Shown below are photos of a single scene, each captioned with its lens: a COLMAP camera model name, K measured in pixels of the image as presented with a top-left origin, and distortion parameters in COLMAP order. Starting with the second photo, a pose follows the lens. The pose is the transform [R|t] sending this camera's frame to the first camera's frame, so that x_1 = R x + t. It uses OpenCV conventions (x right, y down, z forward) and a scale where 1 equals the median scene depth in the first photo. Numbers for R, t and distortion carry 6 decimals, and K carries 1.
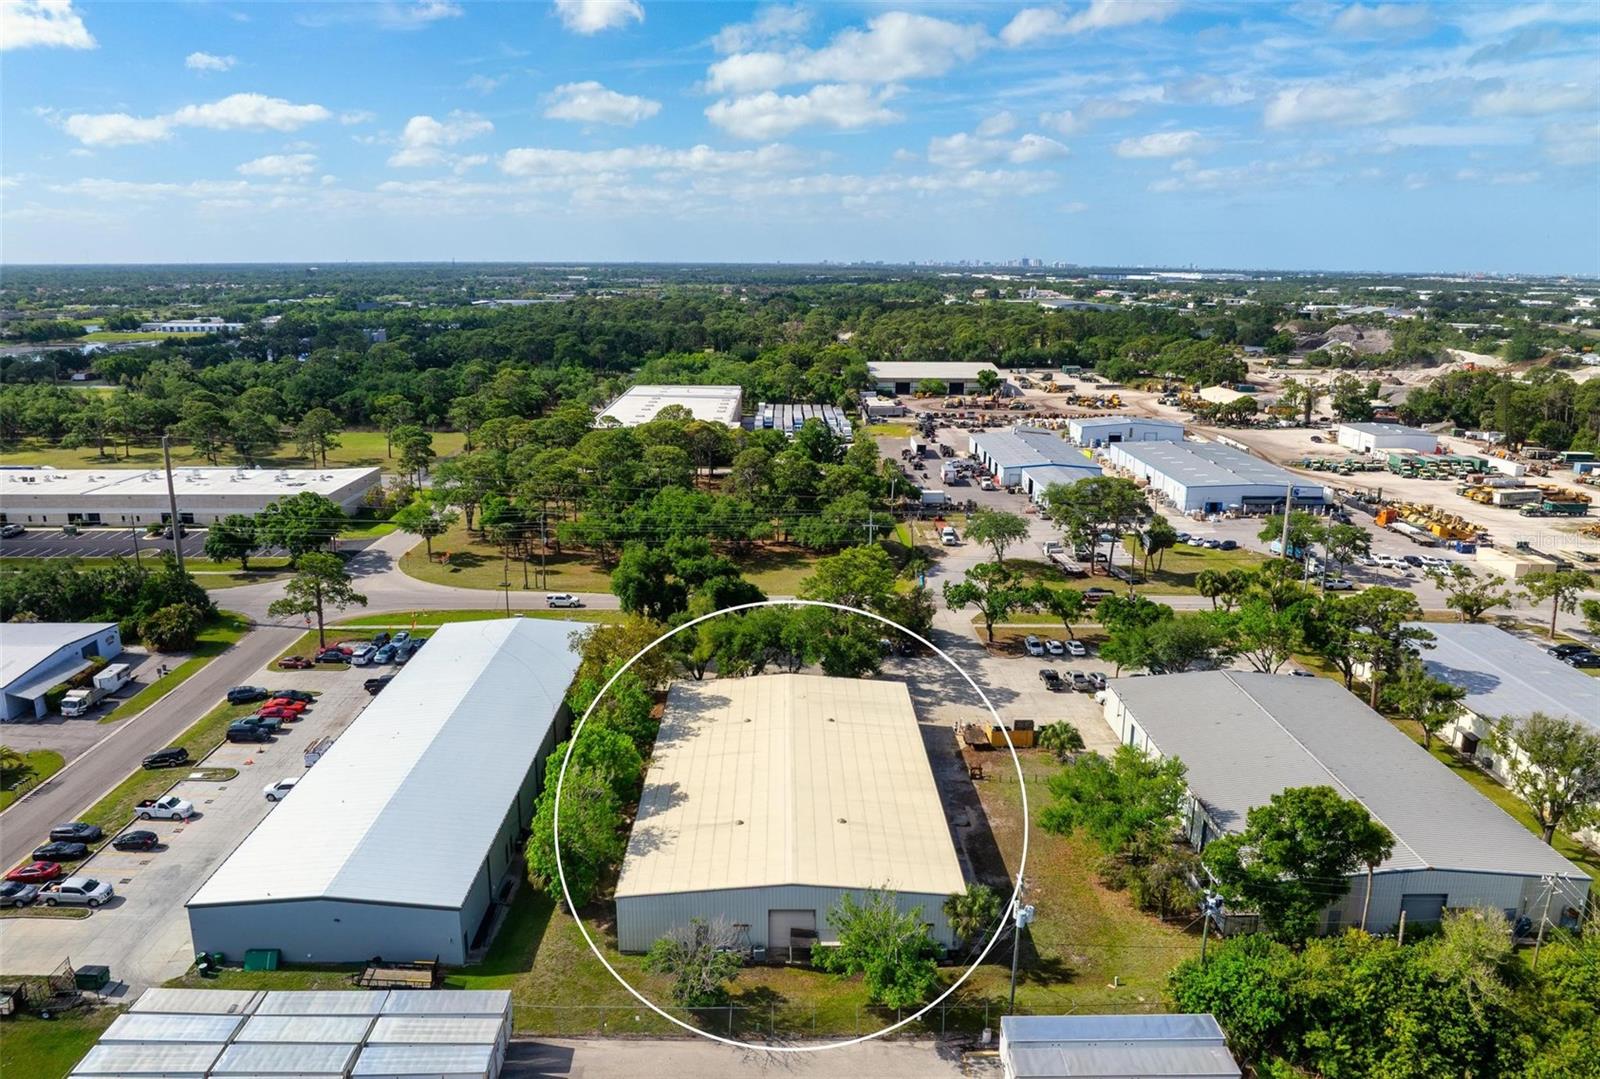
lens RADIAL K [[1128.0, 0, 800.0], [0, 1128.0, 539.5], [0, 0, 1]] dist [-0.038885, -0.000371]
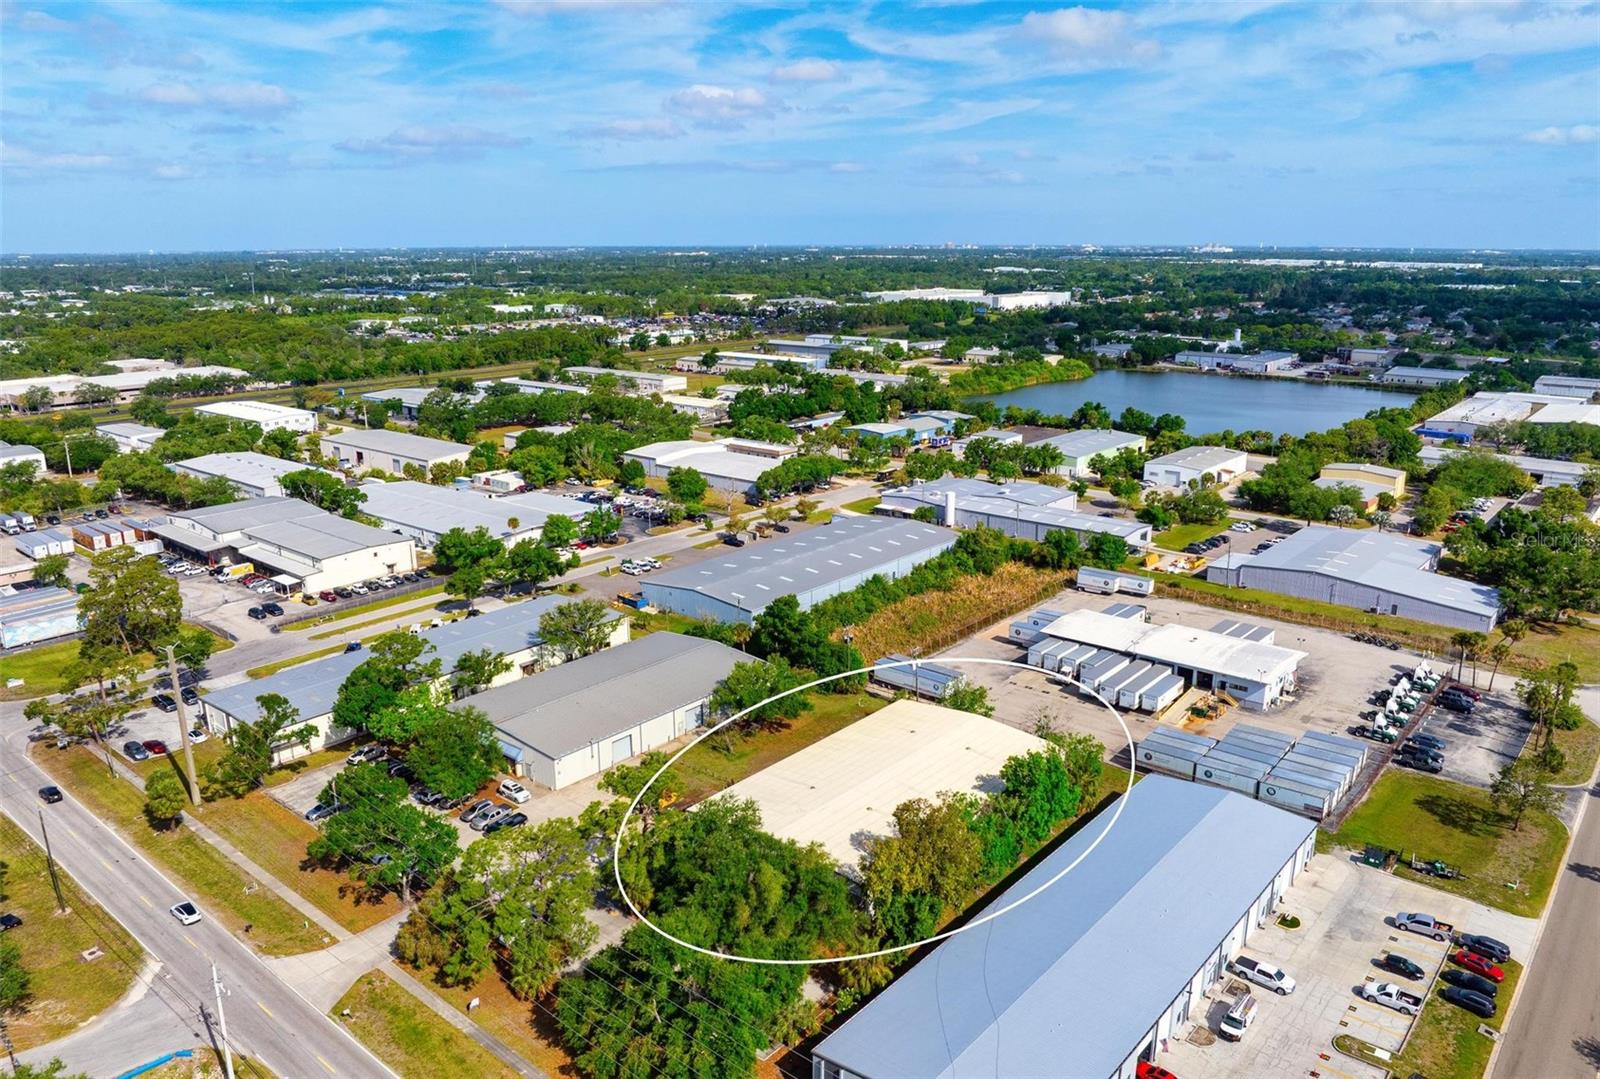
lens RADIAL K [[1158.7, 0, 793.9], [0, 1158.7, 575.8], [0, 0, 1]] dist [-0.044508, 0.002753]
pose [[-0.755463, -0.186809, 0.627995, -0.522450], [0.157765, 0.878423, 0.451091, -0.454842], [-0.635913, 0.439858, -0.634145, 1.314691]]
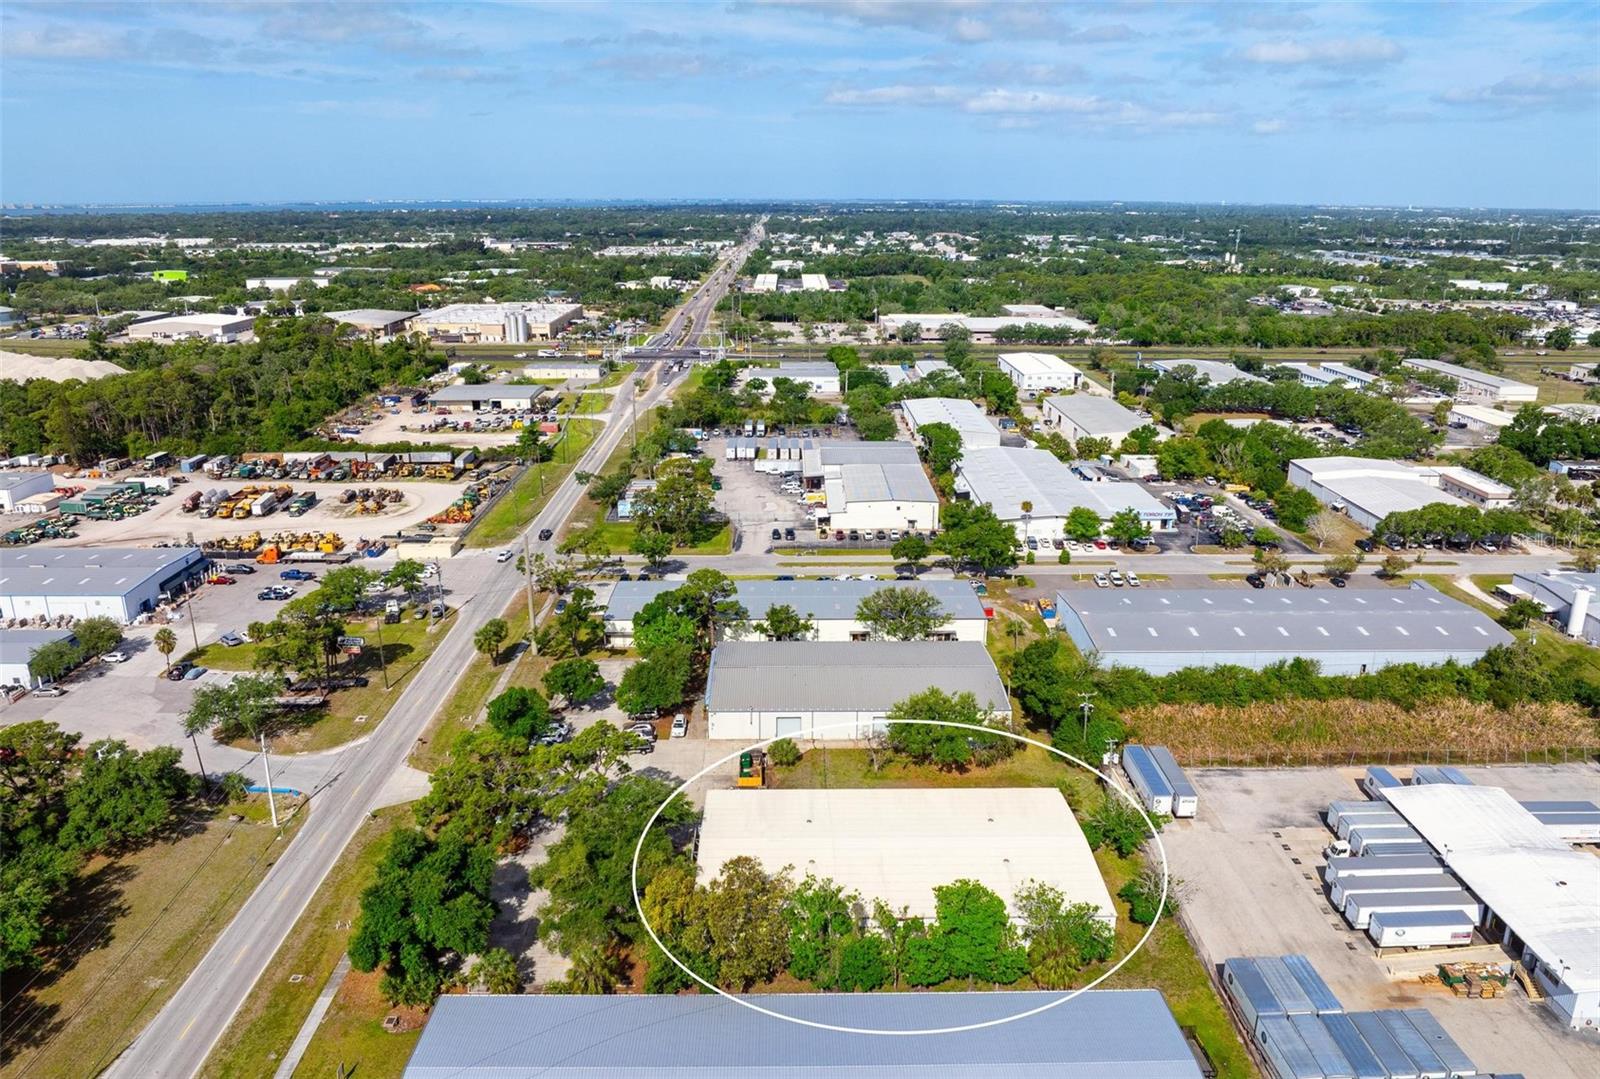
lens RADIAL K [[1149.2, 0, 800.0], [0, 1149.2, 539.5], [0, 0, 1]] dist [-0.039405, 0.000530]
pose [[0.002618, -0.295793, 0.955249, -0.779113], [0.239715, 0.927585, 0.286570, -0.343880], [-0.970840, 0.228237, 0.073334, 0.665634]]
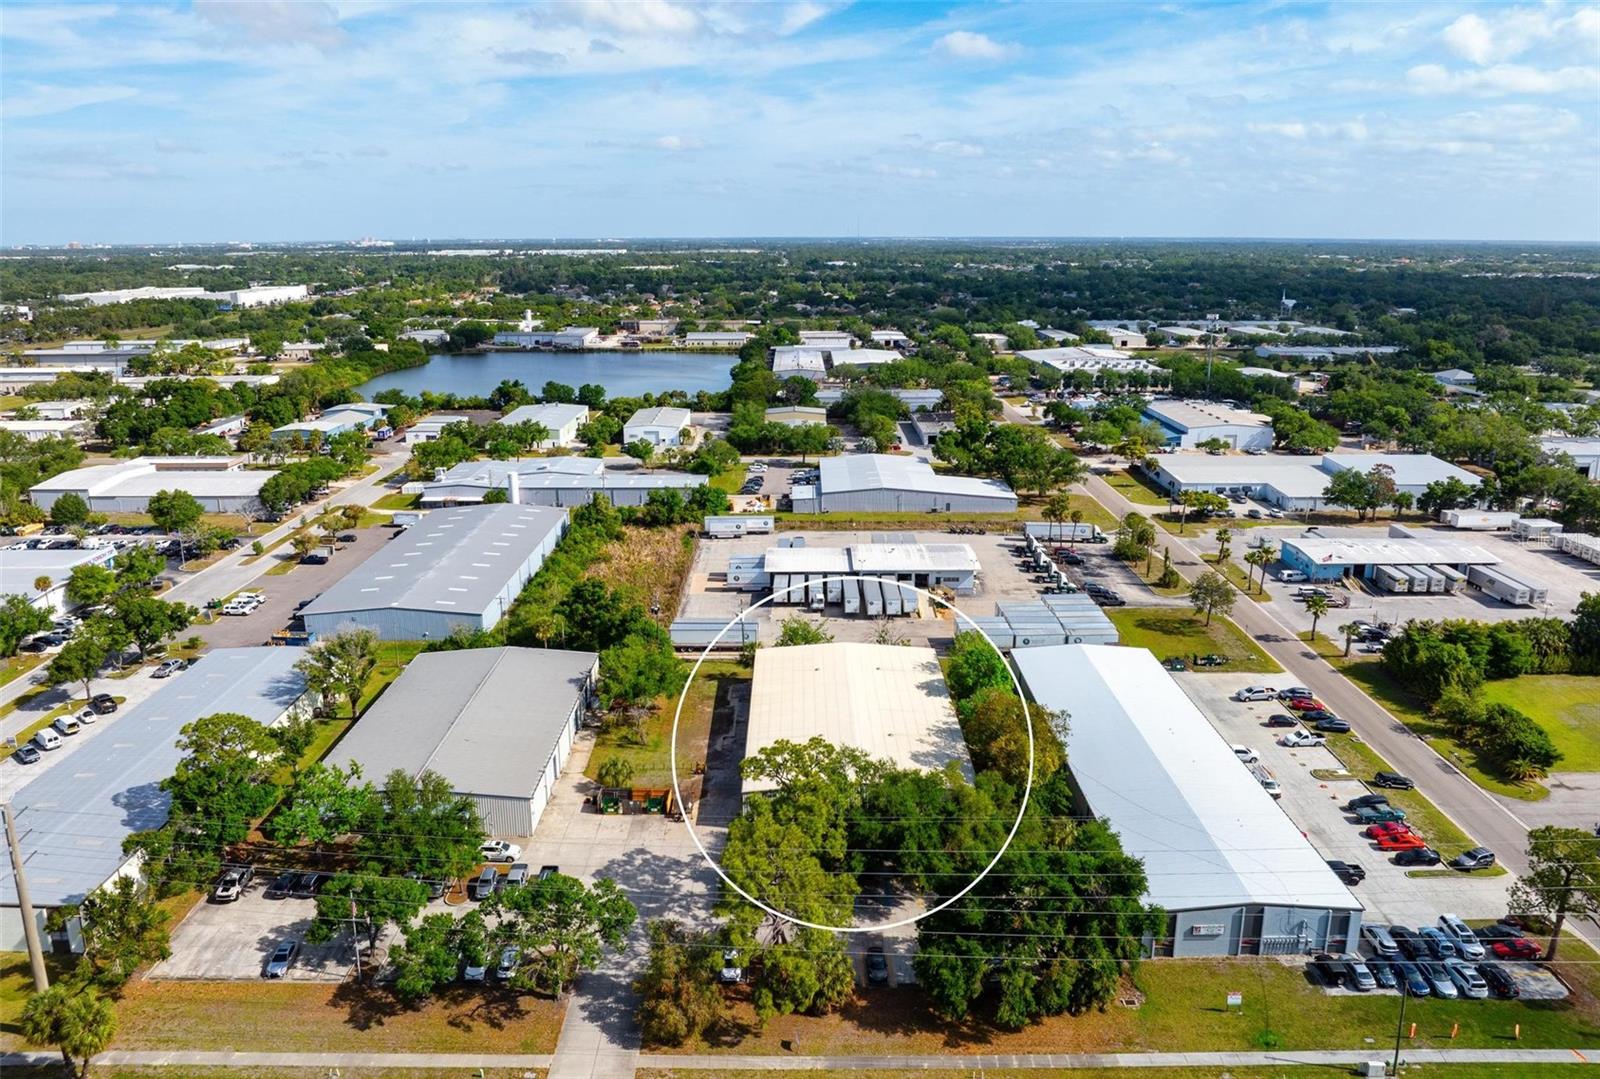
lens RADIAL K [[1128.0, 0, 800.0], [0, 1128.0, 539.5], [0, 0, 1]] dist [-0.038885, -0.000371]
pose [[-0.999942, -0.006324, 0.008709, 0.031567], [-0.001244, 0.871649, 0.490129, -0.469316], [-0.010691, 0.490089, -0.871607, 1.509874]]
